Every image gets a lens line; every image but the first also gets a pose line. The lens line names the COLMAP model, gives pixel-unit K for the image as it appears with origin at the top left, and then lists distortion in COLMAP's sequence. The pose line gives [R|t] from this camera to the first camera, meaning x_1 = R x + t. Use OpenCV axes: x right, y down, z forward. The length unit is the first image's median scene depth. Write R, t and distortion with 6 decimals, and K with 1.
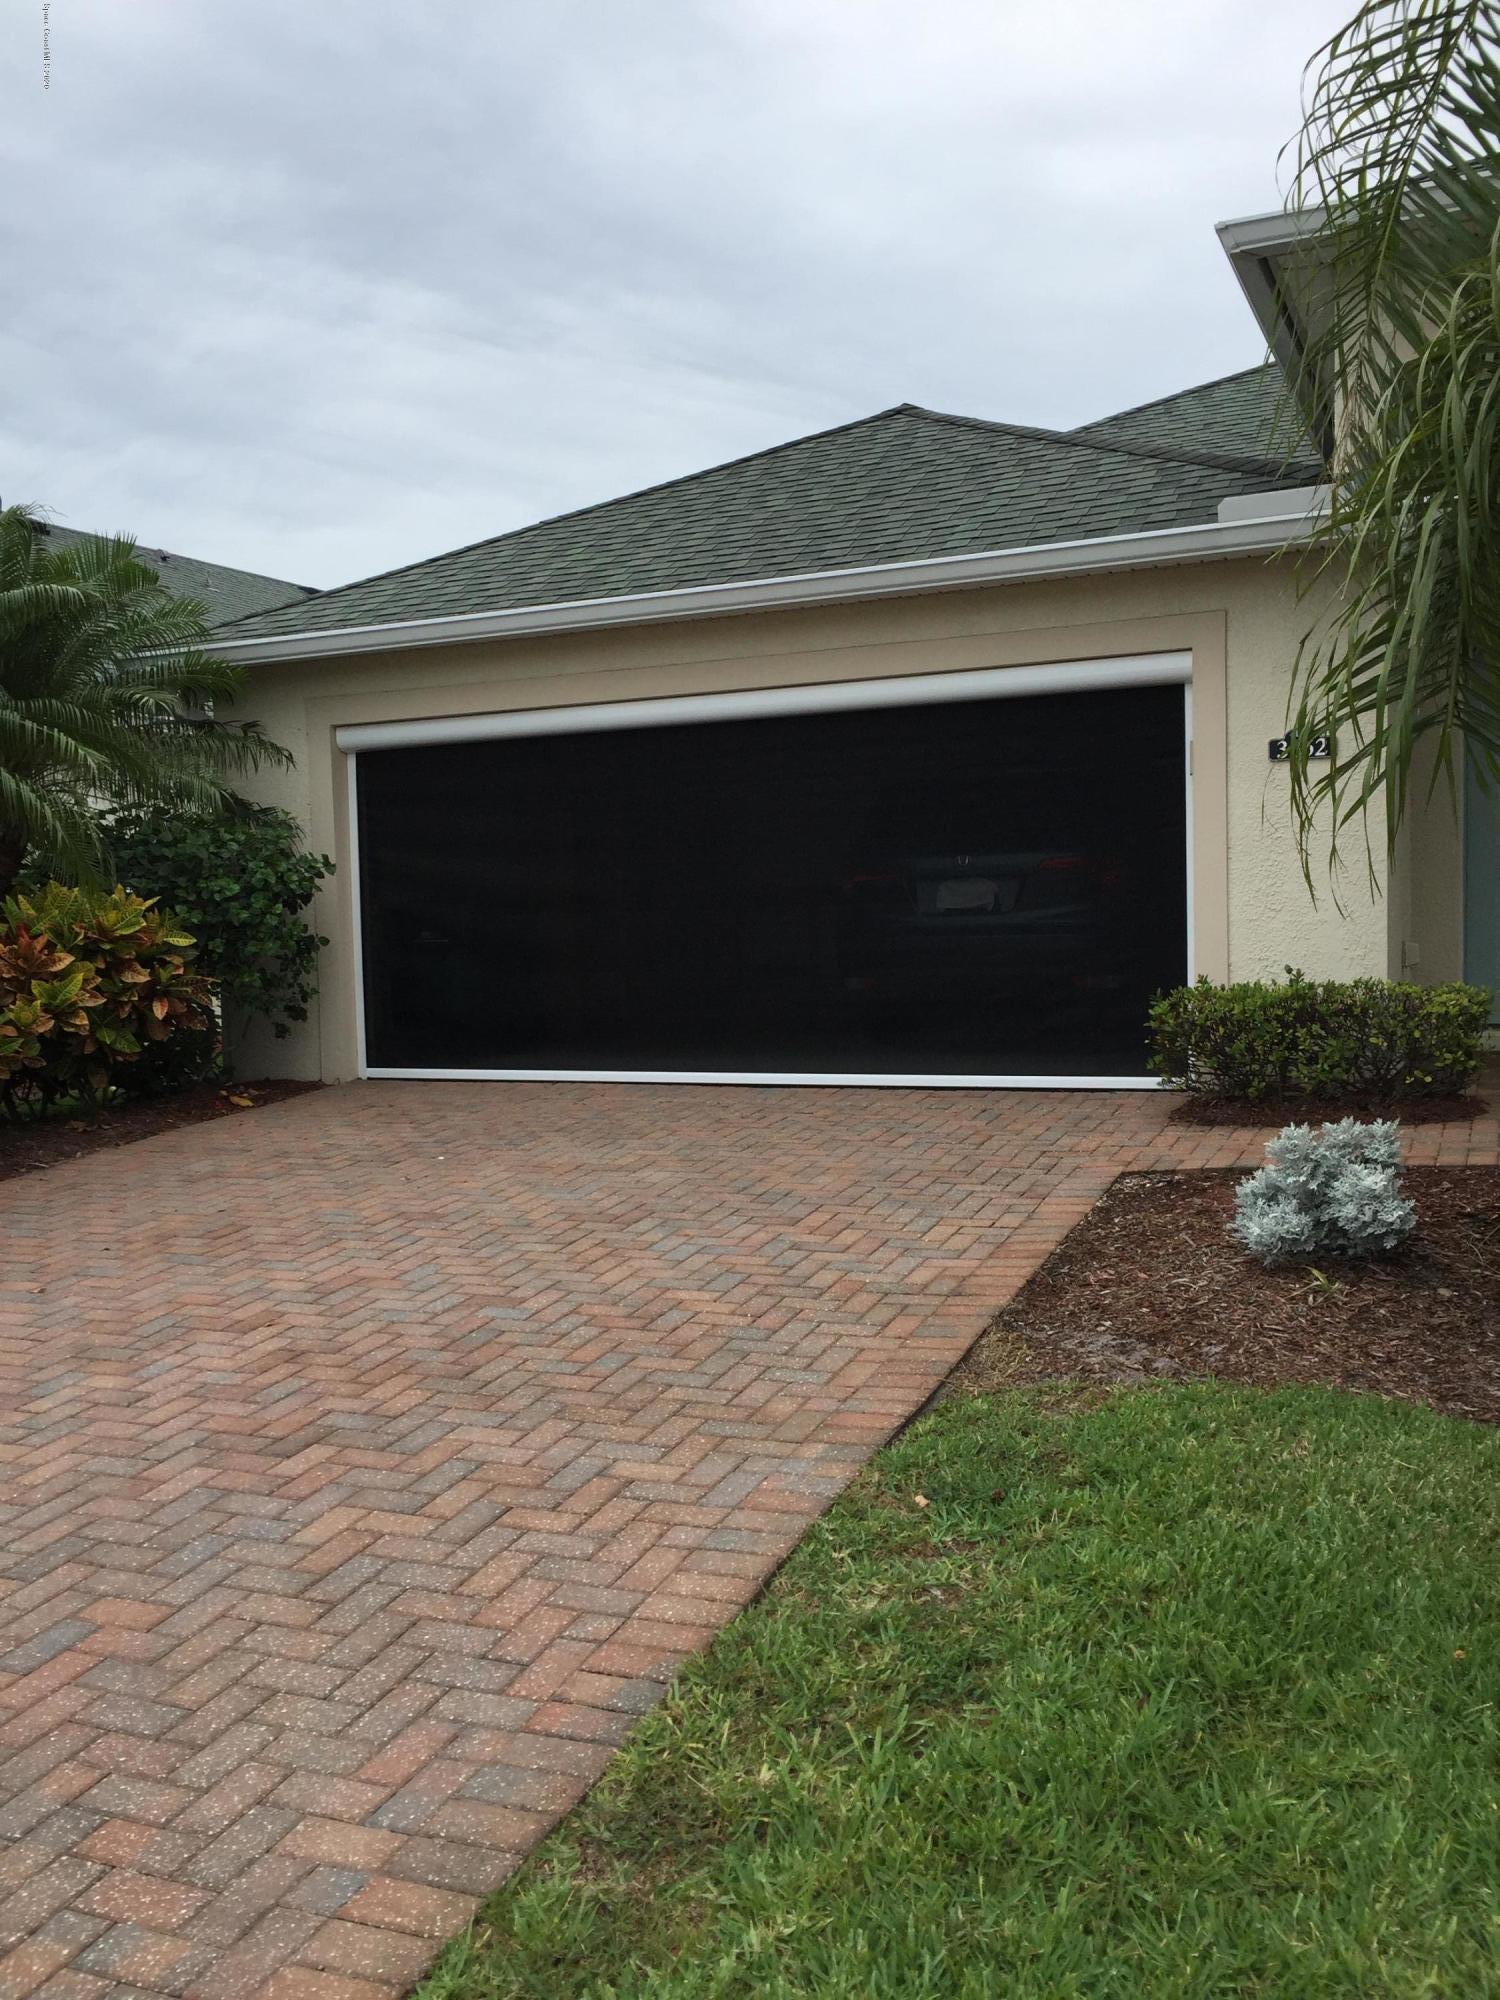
lens RADIAL K [[1651.3, 0, 750.0], [0, 1651.3, 1000.0], [0, 0, 1]] dist [0.047363, -0.004430]
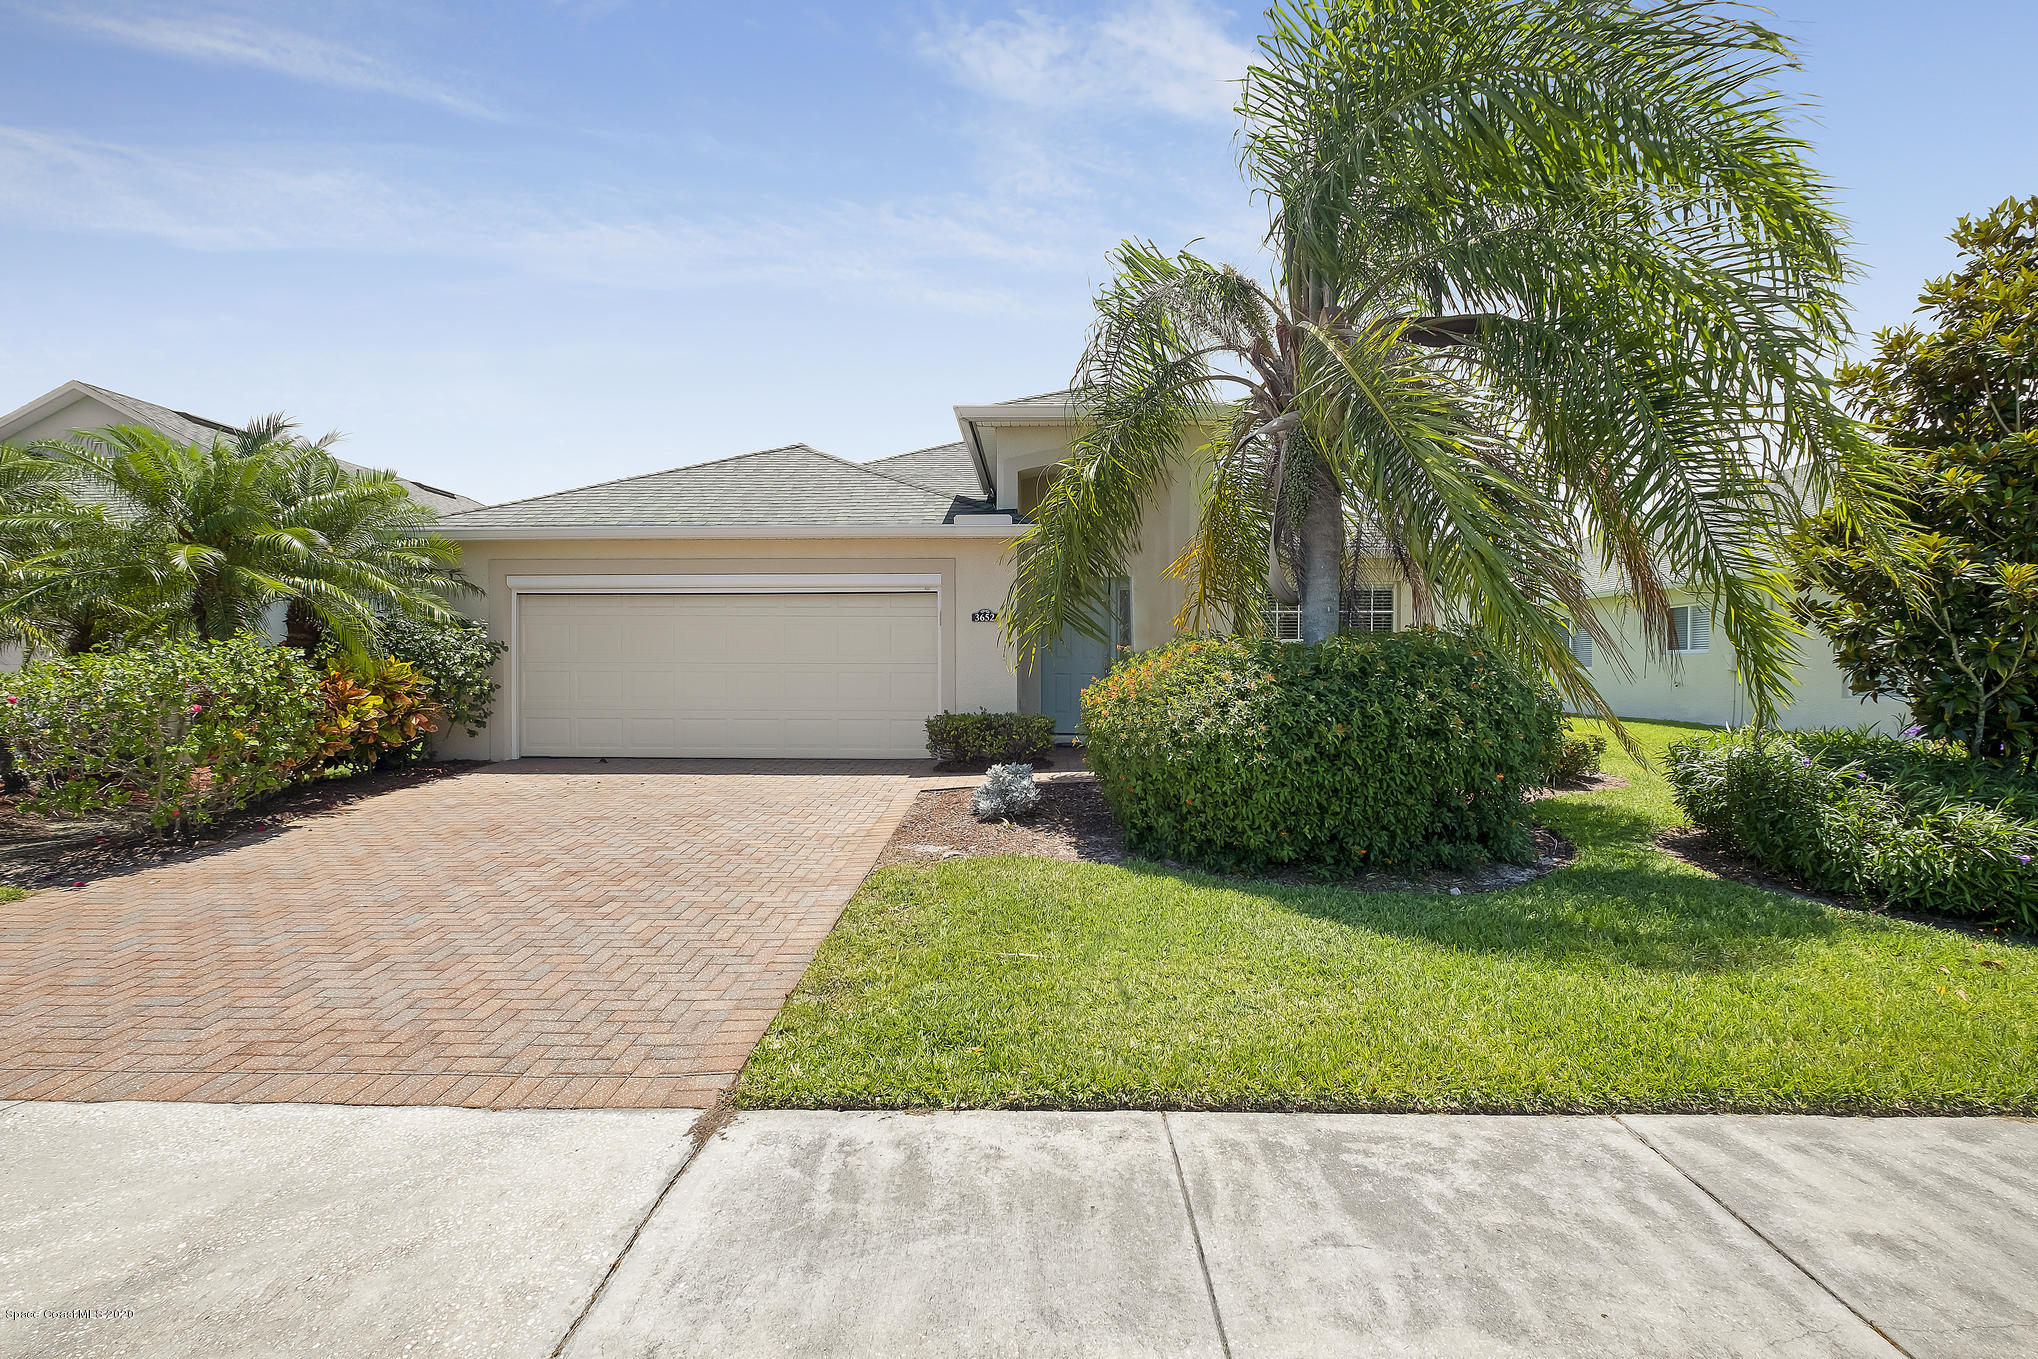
lens RADIAL K [[898.1, 0, 992.5], [0, 898.1, 674.6], [0, 0, 1]] dist [-0.000938, -0.000028]
pose [[0.928766, 0.030557, 0.369406, -0.199142], [-0.007533, 0.997946, -0.063610, 0.022289], [-0.370591, 0.056296, 0.927089, -0.311140]]
